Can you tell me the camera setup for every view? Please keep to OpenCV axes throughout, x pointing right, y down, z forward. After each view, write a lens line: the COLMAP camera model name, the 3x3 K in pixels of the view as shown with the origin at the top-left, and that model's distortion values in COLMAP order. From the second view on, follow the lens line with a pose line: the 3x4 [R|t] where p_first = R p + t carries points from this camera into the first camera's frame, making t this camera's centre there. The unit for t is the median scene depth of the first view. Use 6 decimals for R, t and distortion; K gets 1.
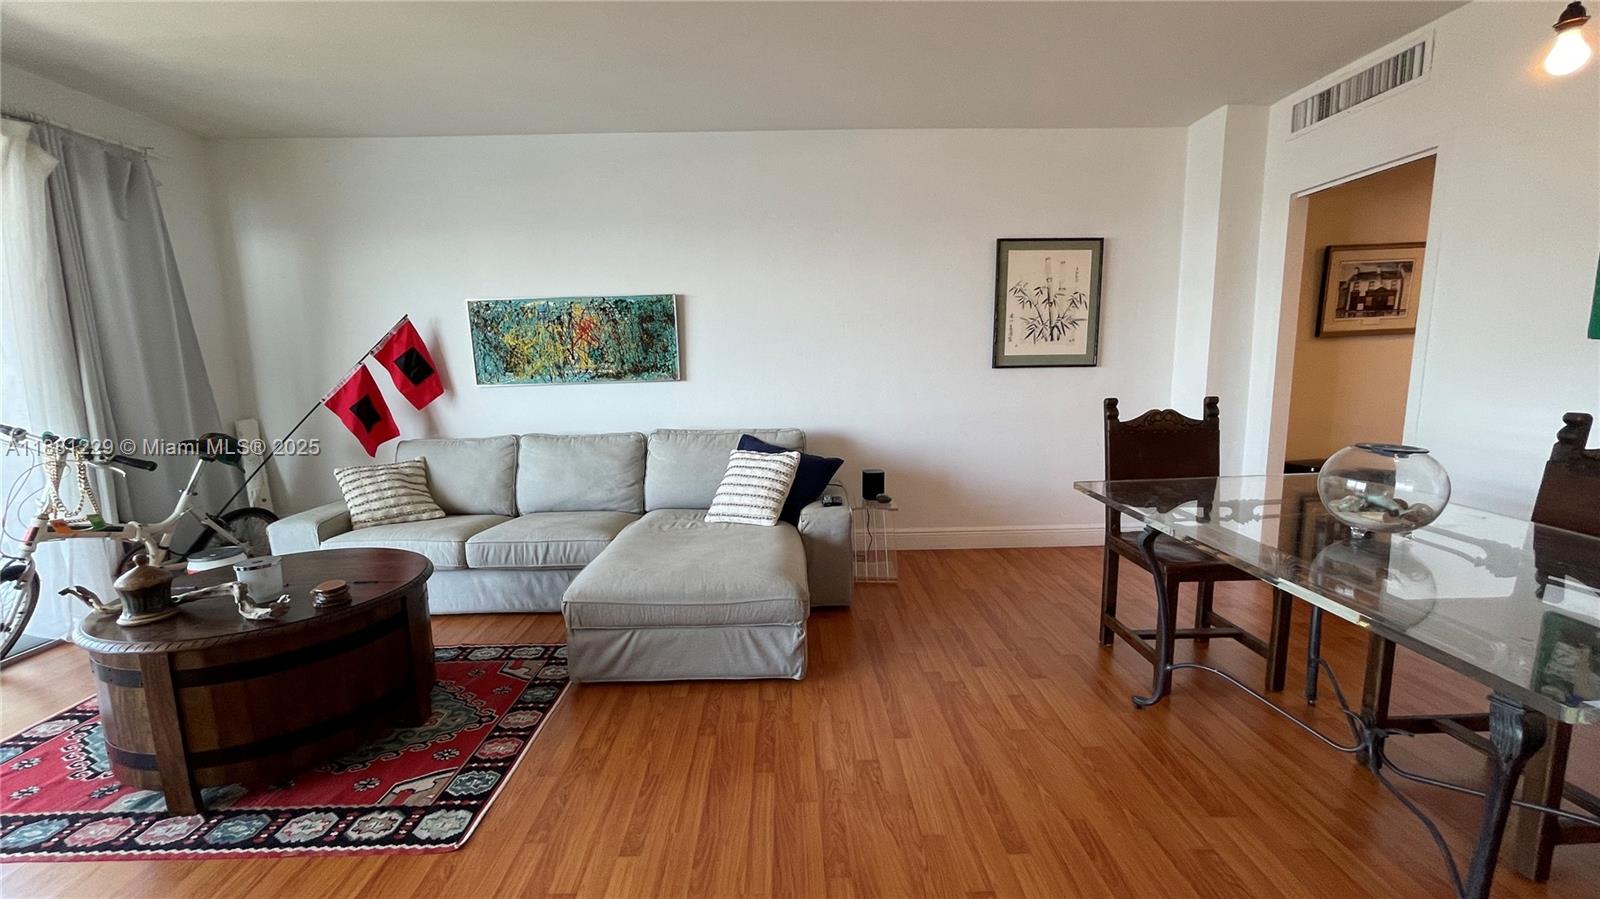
lens RADIAL K [[648.3, 0, 793.4], [0, 648.3, 458.6], [0, 0, 1]] dist [0.000508, 0.000026]
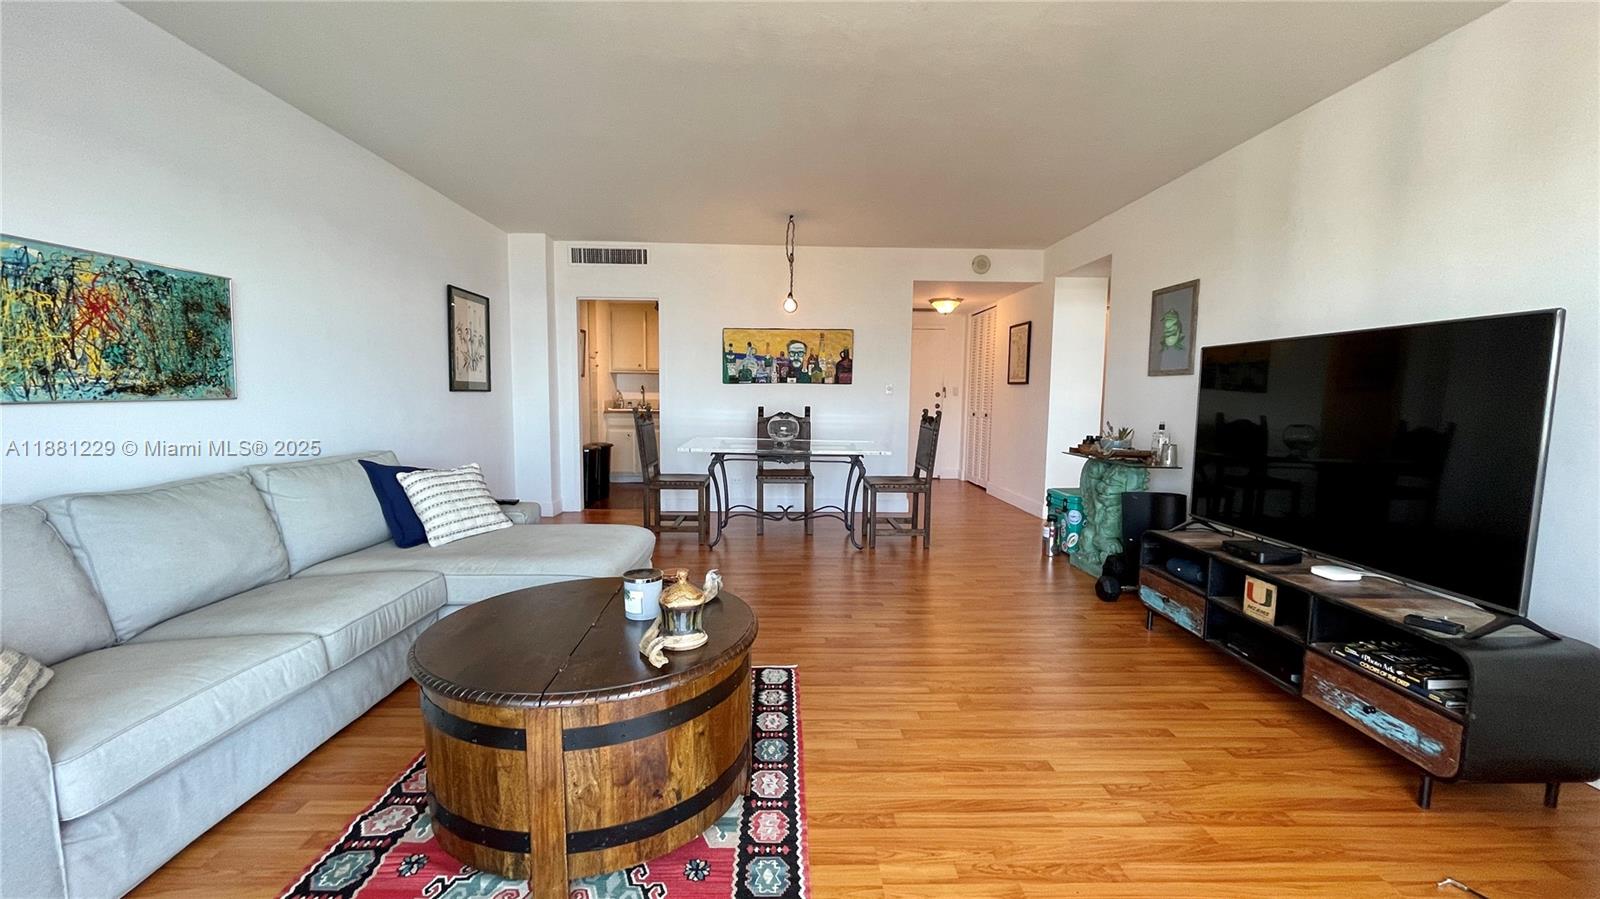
lens RADIAL K [[648.3, 0, 797.8], [0, 648.3, 464.6], [0, 0, 1]] dist [0.000508, 0.000026]
pose [[-0.015702, -0.091429, 0.995688, -0.921589], [0.143597, 0.985281, 0.092738, -0.026195], [-0.989512, 0.144434, -0.002342, 0.402863]]
